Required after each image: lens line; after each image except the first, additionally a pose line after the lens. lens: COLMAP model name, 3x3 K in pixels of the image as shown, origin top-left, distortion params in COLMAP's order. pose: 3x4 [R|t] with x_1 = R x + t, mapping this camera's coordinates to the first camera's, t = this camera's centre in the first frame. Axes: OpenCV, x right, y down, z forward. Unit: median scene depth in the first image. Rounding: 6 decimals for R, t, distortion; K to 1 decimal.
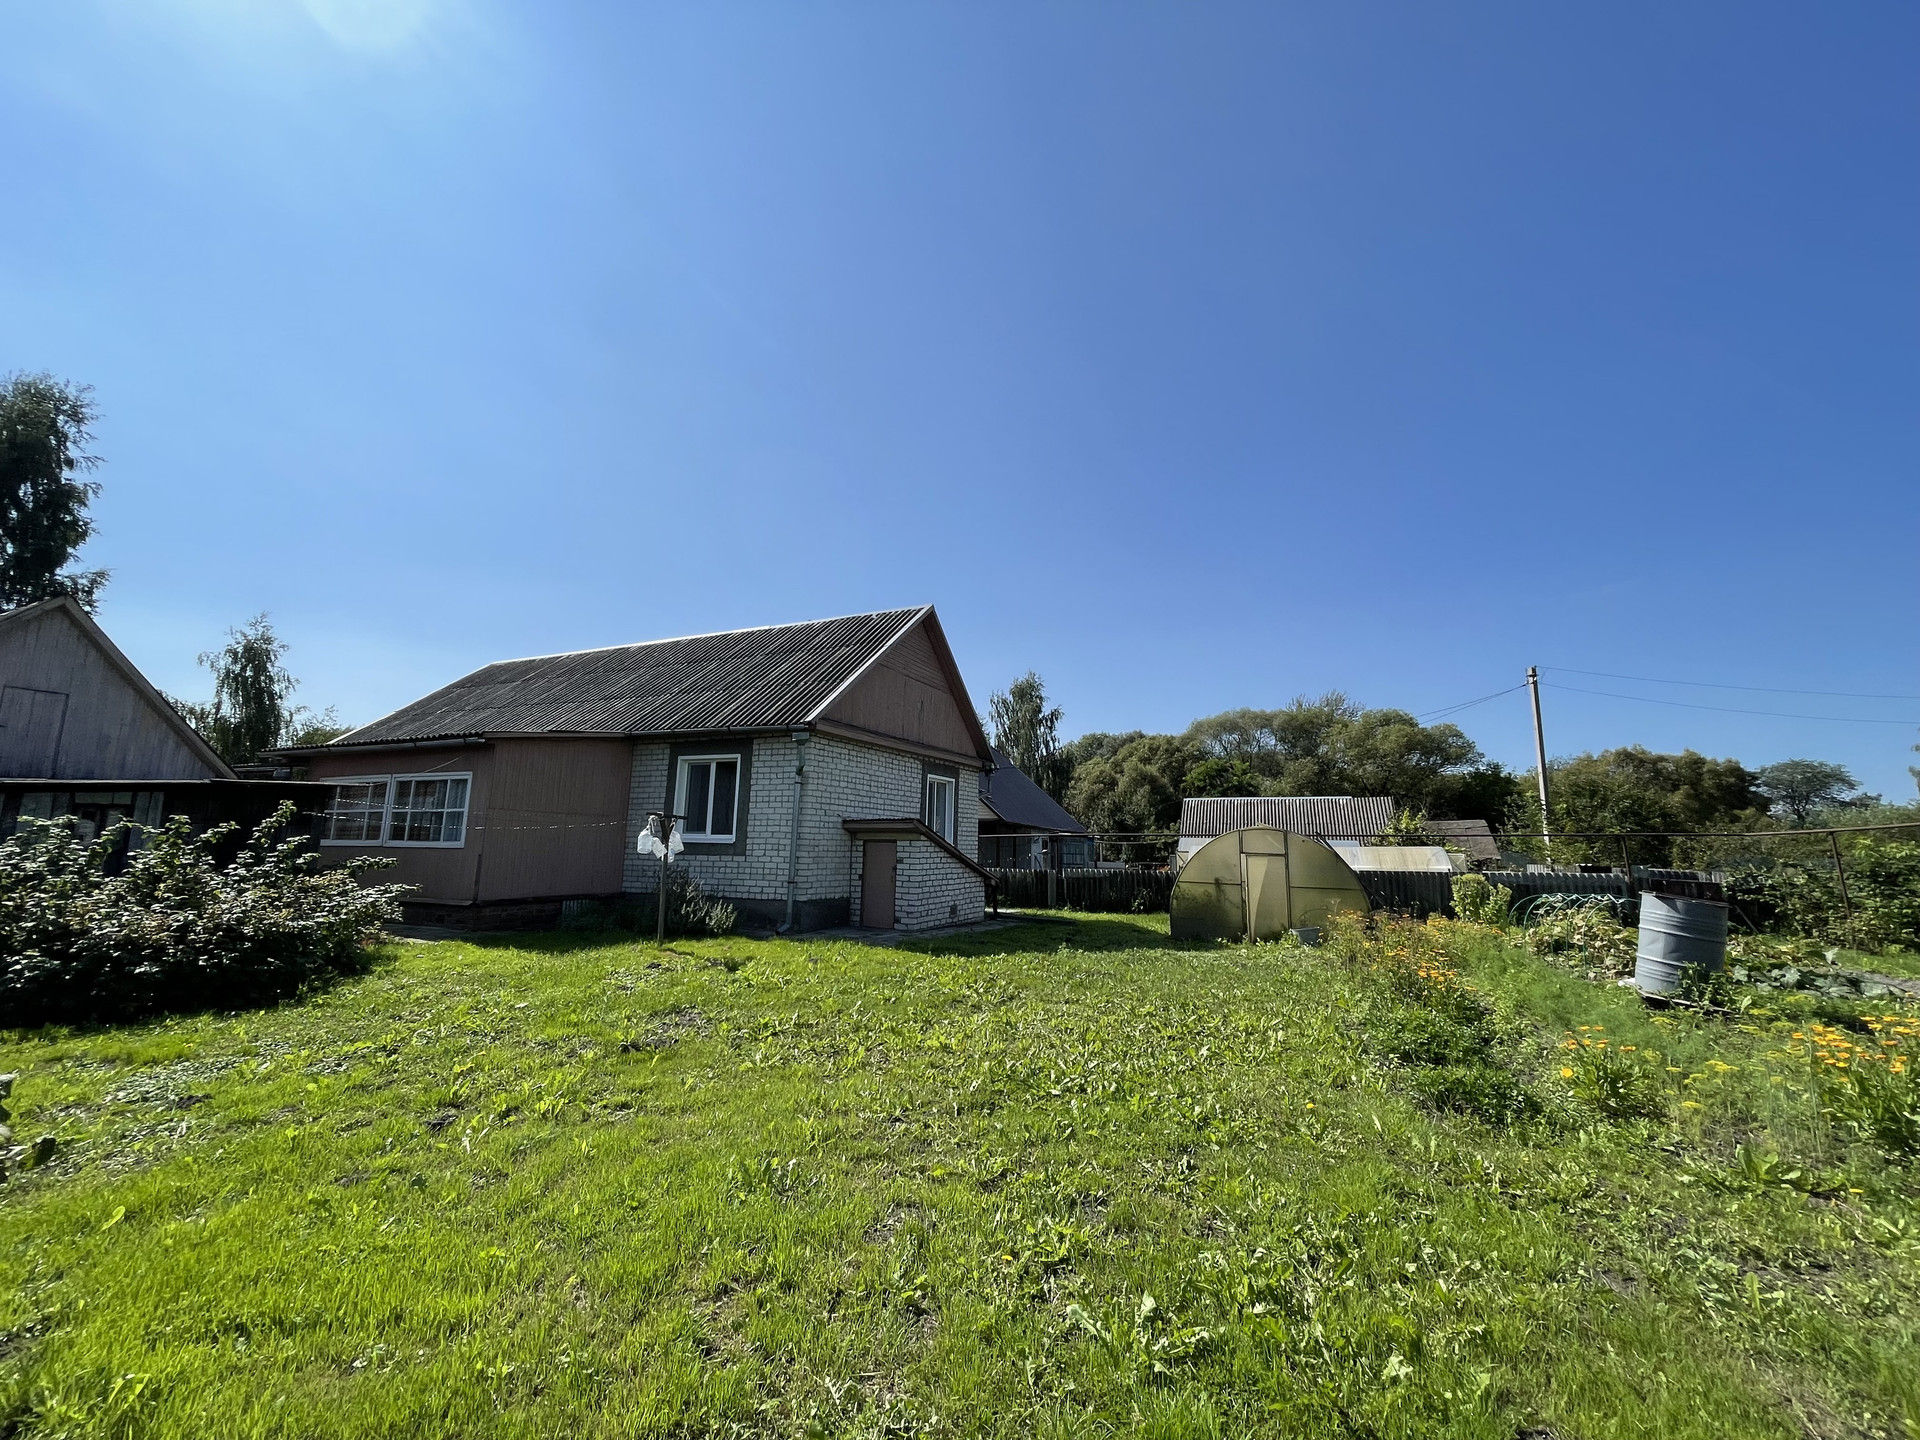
lens RADIAL K [[773.6, 0, 955.5], [0, 773.6, 721.6], [0, 0, 1]] dist [-0.003698, 0.000126]
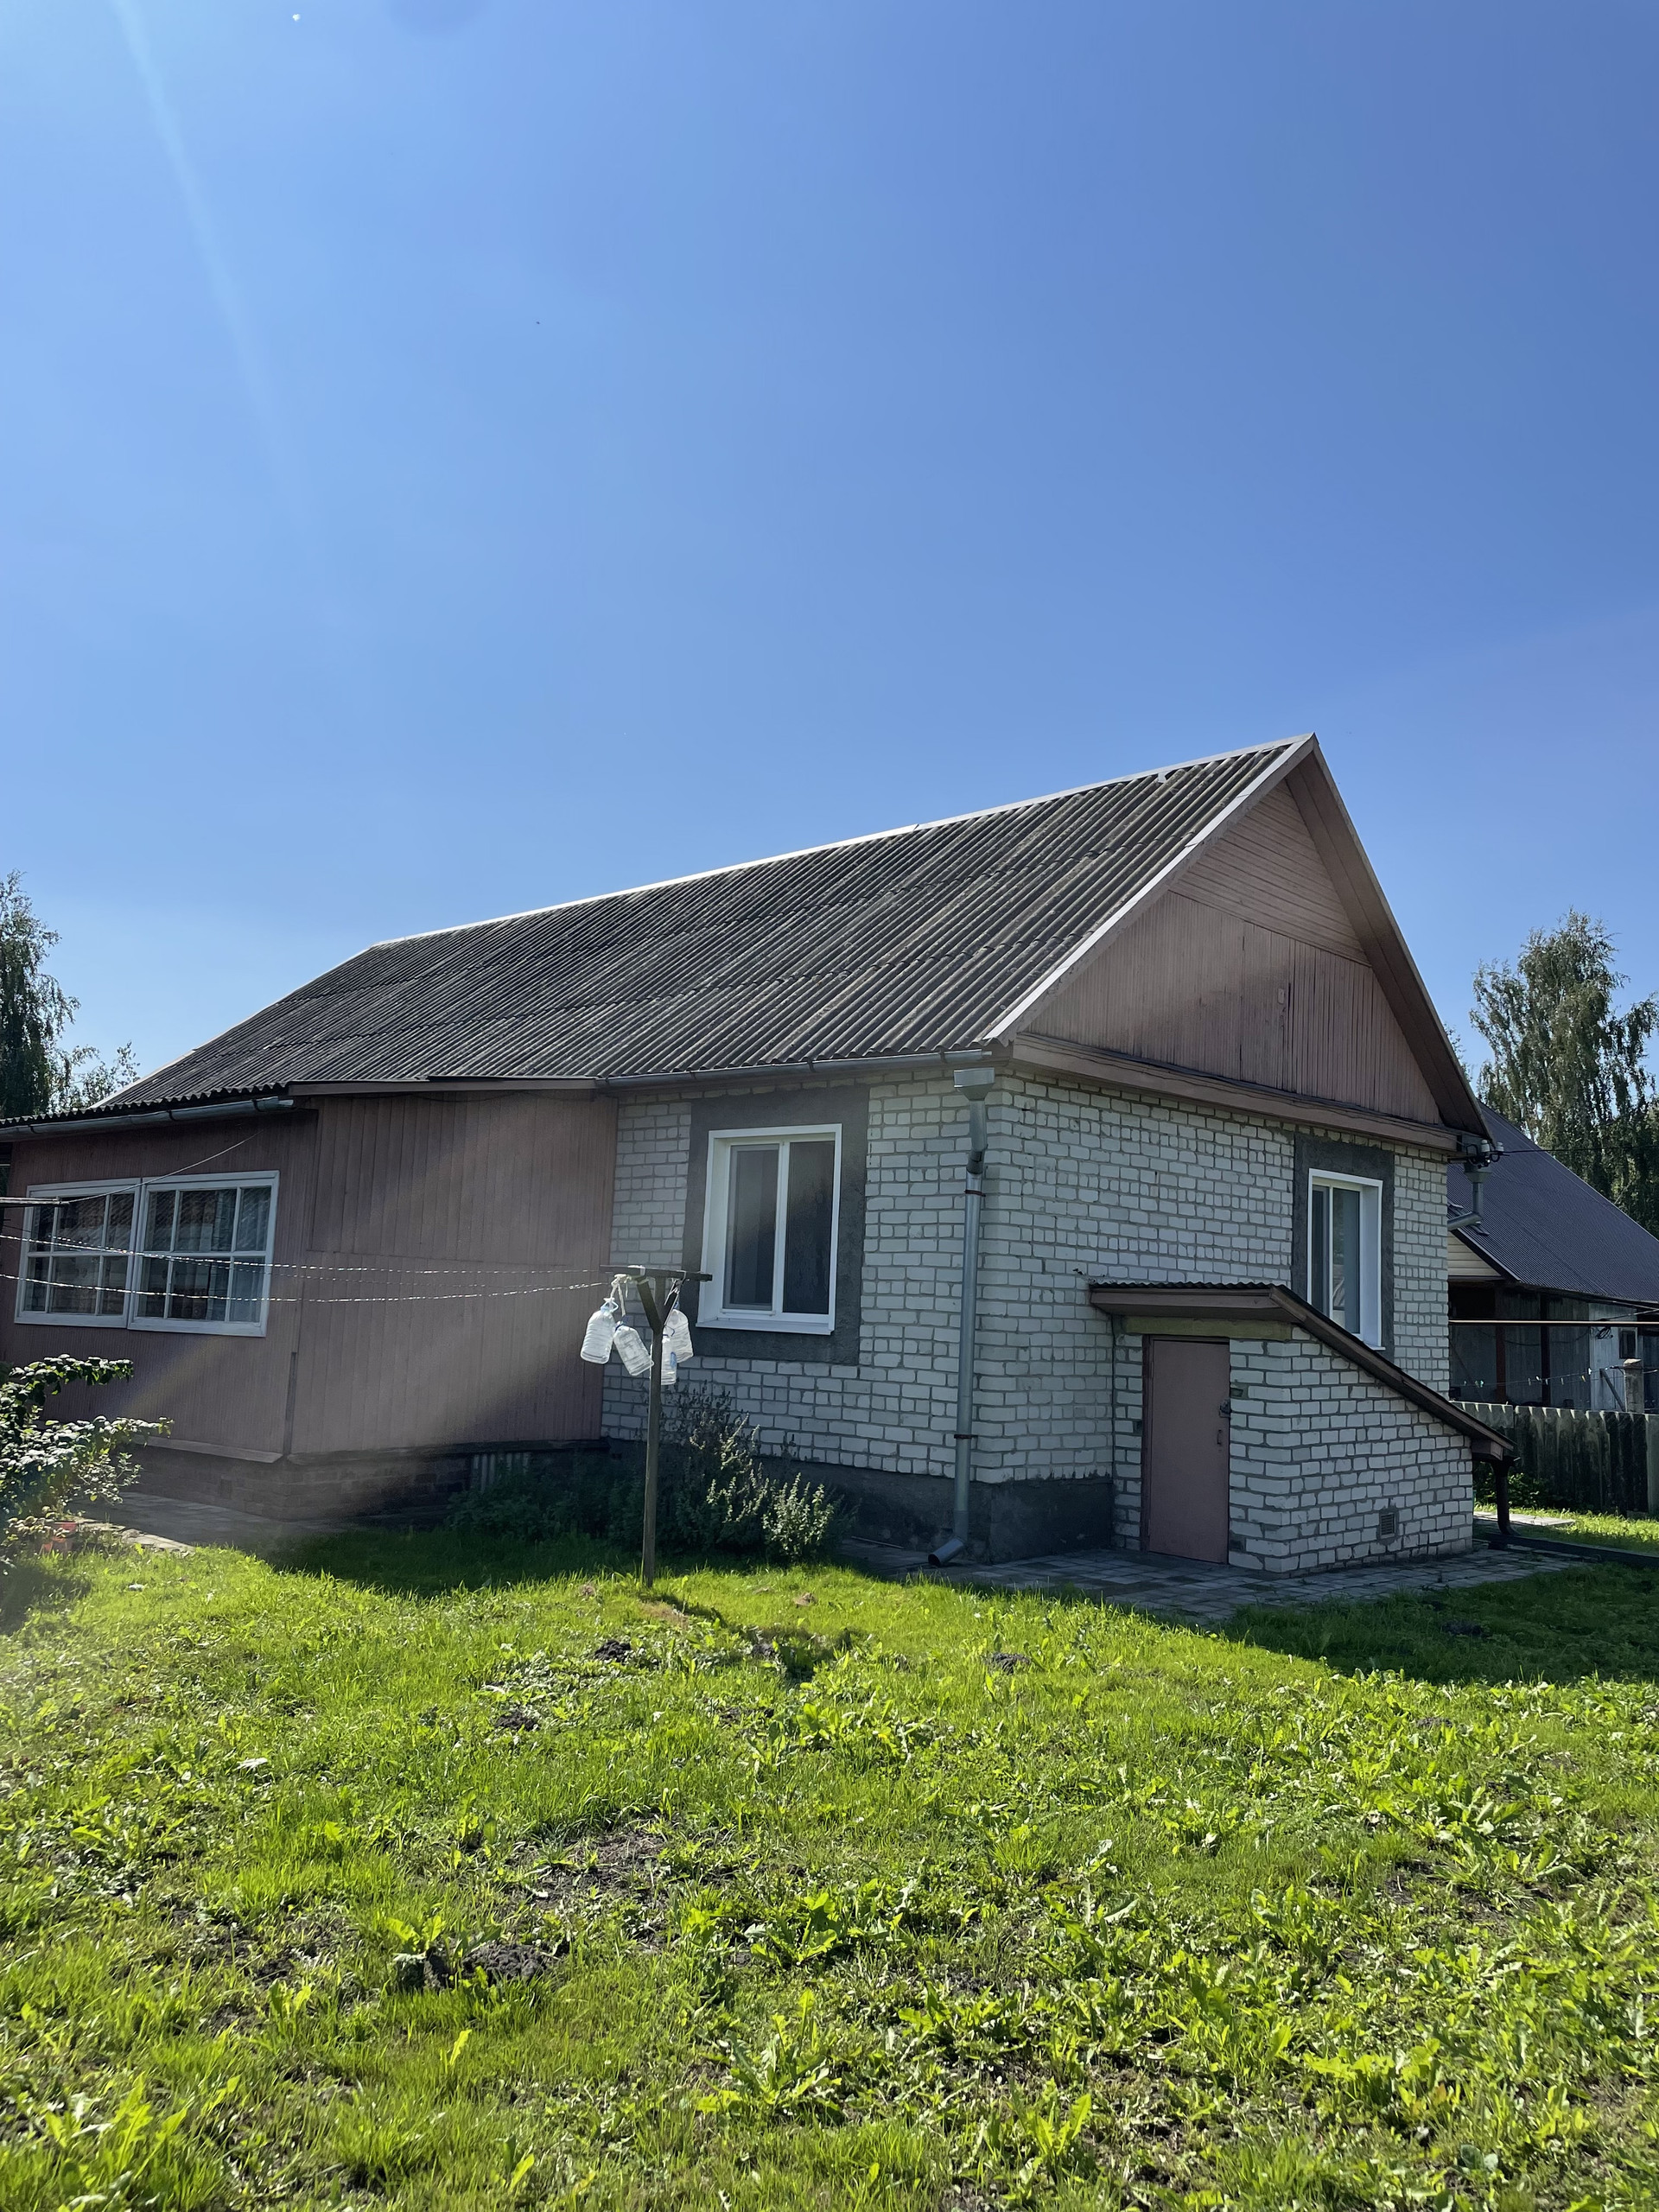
lens RADIAL K [[1686.4, 0, 836.7], [0, 1686.4, 1095.2], [0, 0, 1]] dist [0.076775, -0.019036]
pose [[0.952098, -0.019995, -0.305139, -0.000416], [0.027698, 0.999397, 0.020934, 0.007074], [0.304537, -0.028383, 0.952078, 0.126769]]
